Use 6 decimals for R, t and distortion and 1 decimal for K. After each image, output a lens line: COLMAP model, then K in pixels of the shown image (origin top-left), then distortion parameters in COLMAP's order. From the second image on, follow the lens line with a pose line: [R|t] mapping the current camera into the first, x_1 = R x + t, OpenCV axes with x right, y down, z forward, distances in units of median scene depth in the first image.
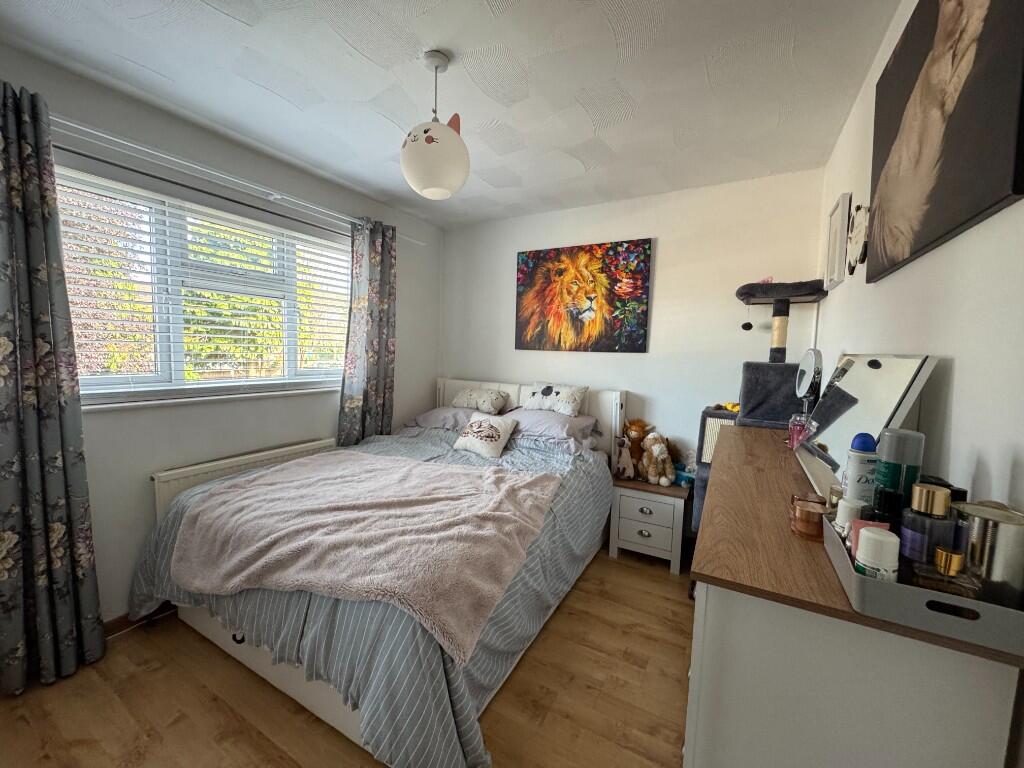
lens RADIAL K [[408.6, 0, 508.3], [0, 408.6, 386.1], [0, 0, 1]] dist [-0.002429, 0.000095]
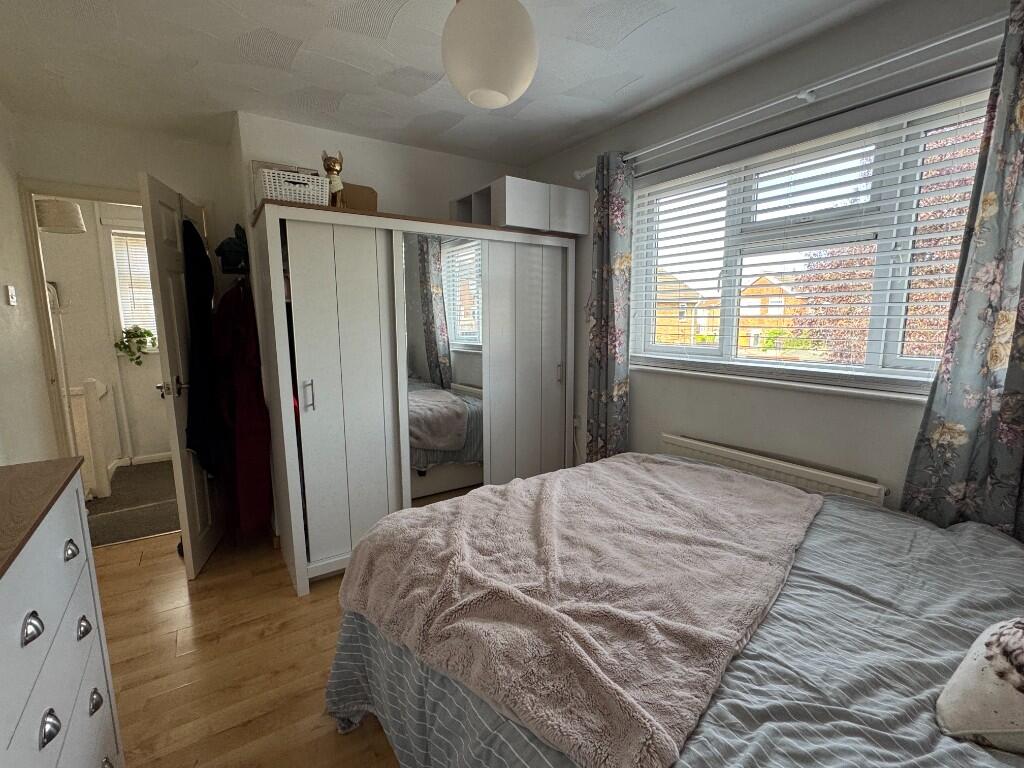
lens RADIAL K [[460.0, 0, 507.4], [0, 460.0, 386.0], [0, 0, 1]] dist [-0.004590, -0.000253]
pose [[-0.449982, 0.107047, -0.886599, 0.397974], [-0.083507, 0.983396, 0.161117, -0.074334], [0.889125, 0.146537, -0.433571, 1.006075]]
